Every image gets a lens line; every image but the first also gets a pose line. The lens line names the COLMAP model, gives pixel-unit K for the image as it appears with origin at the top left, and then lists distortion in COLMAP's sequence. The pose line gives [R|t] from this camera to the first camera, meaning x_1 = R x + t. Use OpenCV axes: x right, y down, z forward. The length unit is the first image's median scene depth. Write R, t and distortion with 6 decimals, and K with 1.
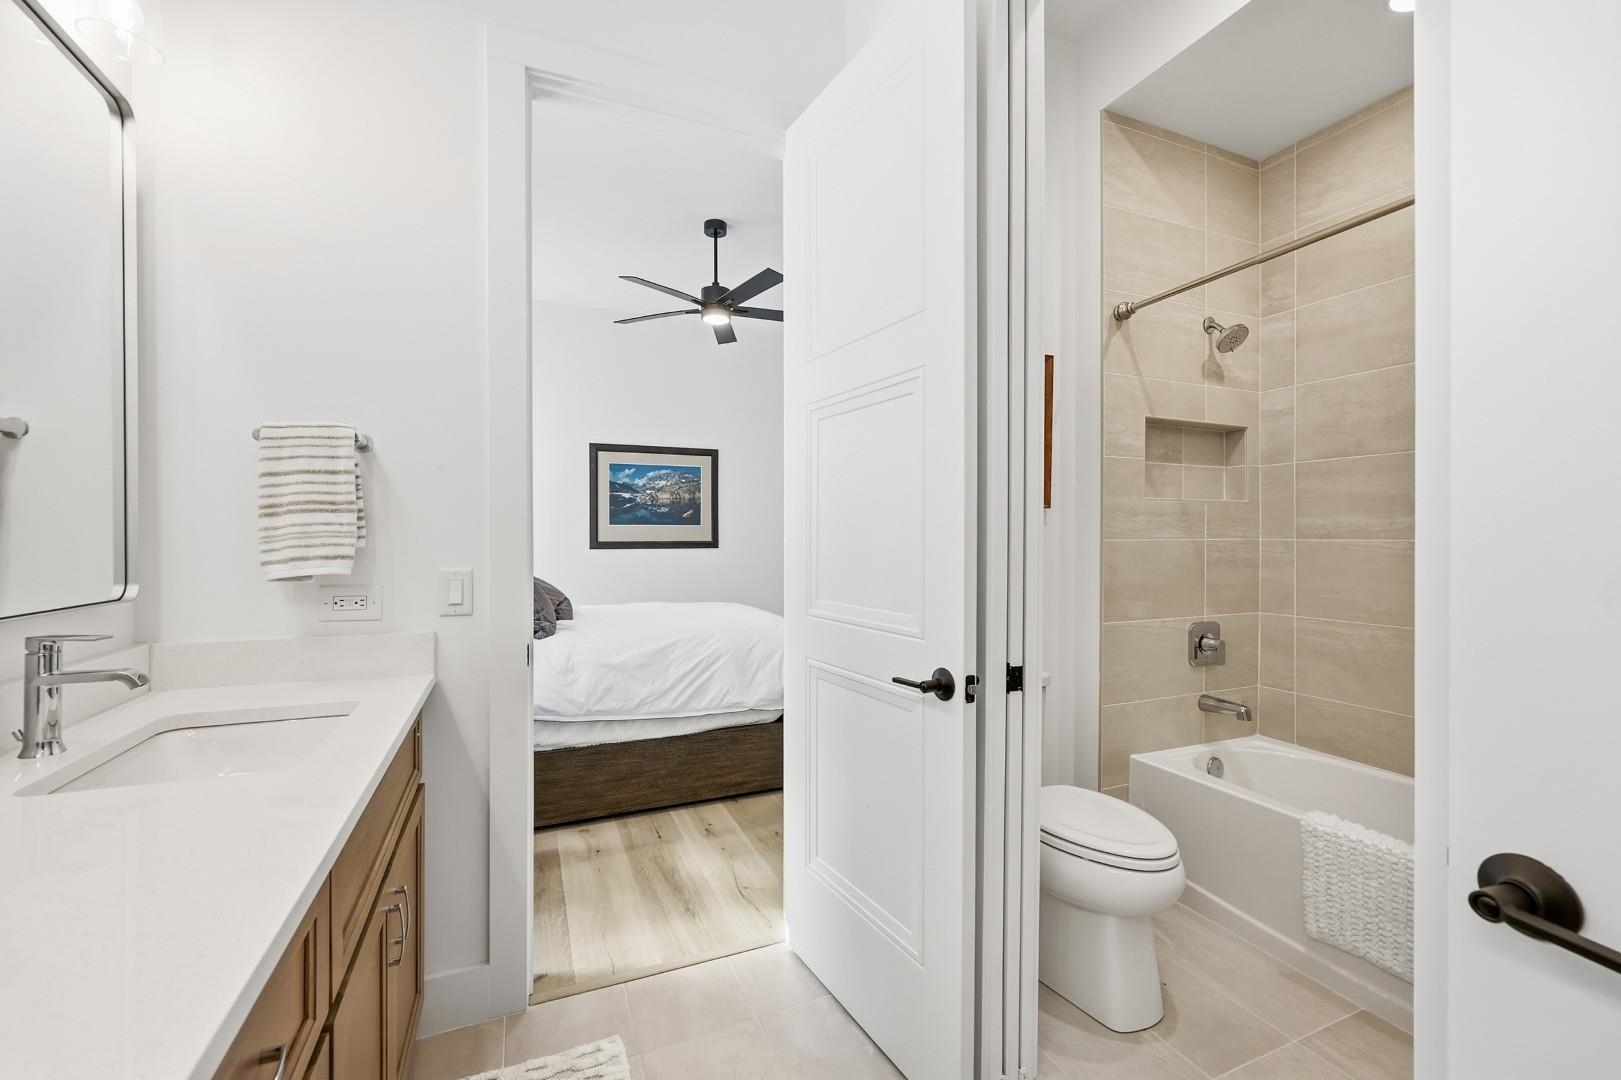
lens RADIAL K [[668.6, 0, 806.0], [0, 668.6, 543.6], [0, 0, 1]] dist [0.002239, 0.000209]
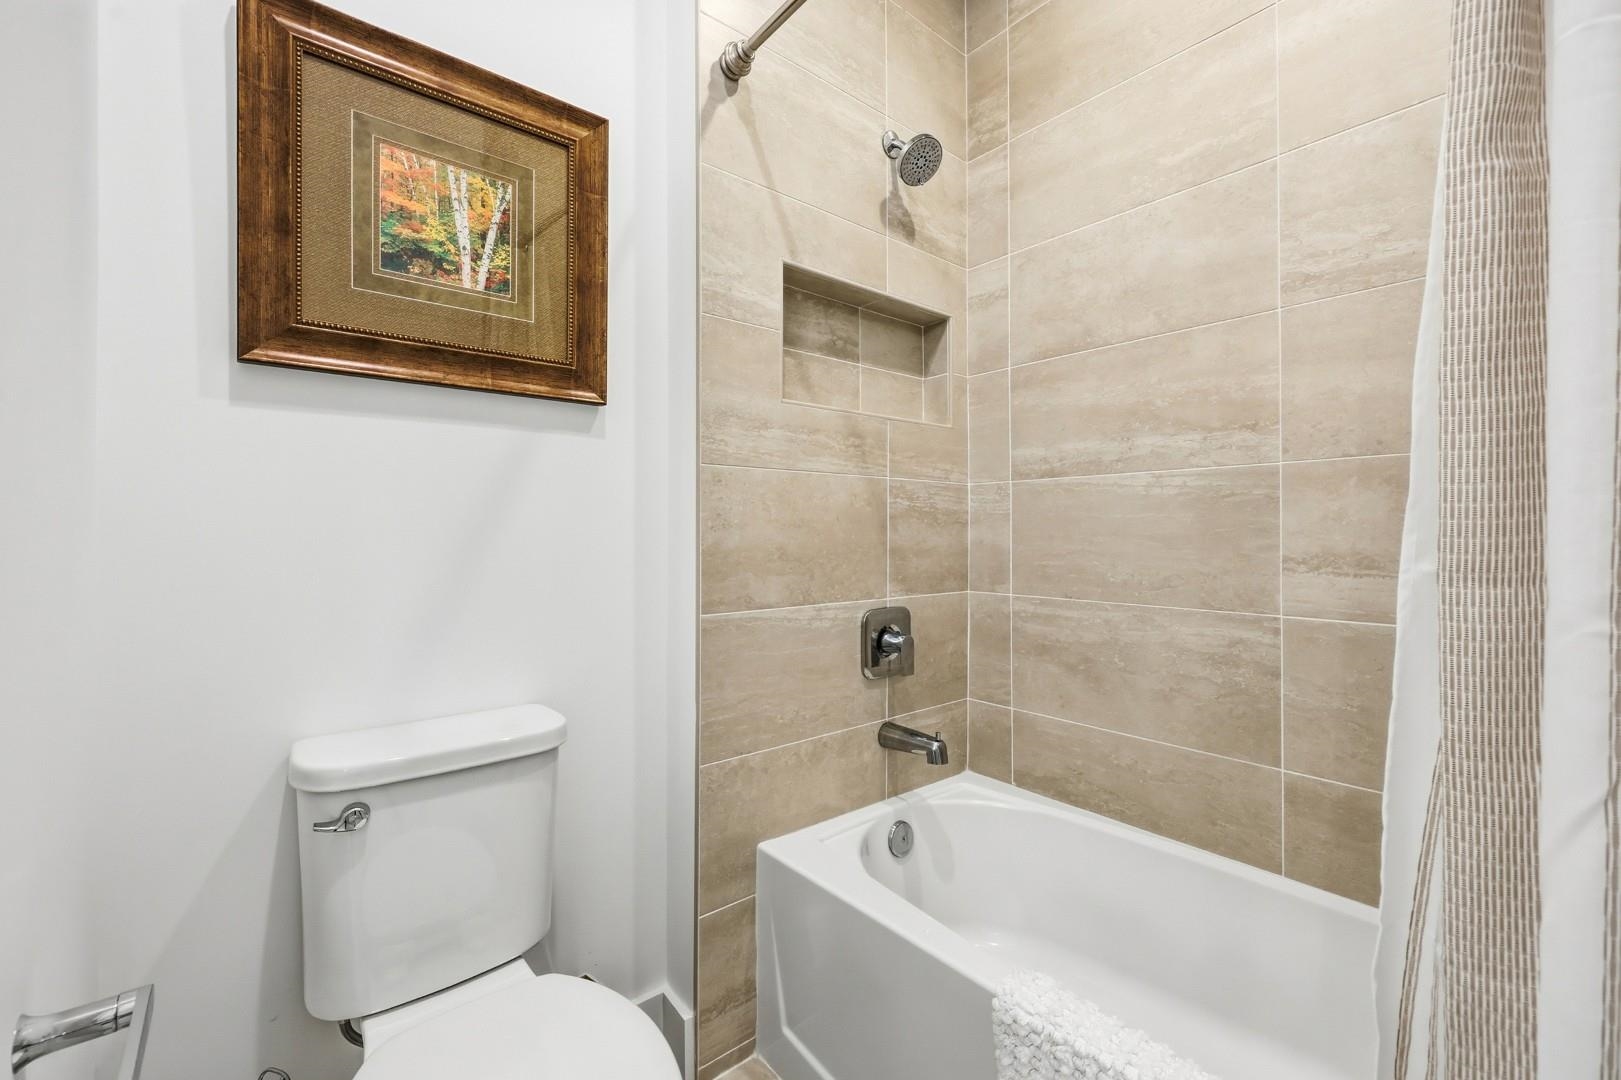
lens RADIAL K [[674.8, 0, 801.4], [0, 674.8, 535.1], [0, 0, 1]] dist [-0.000655, 0.000175]
pose [[0.960156, -0.002394, 0.279456, 0.350571], [0.004145, 0.999975, -0.005673, 0.053083], [-0.279435, 0.006605, 0.960142, 0.420916]]
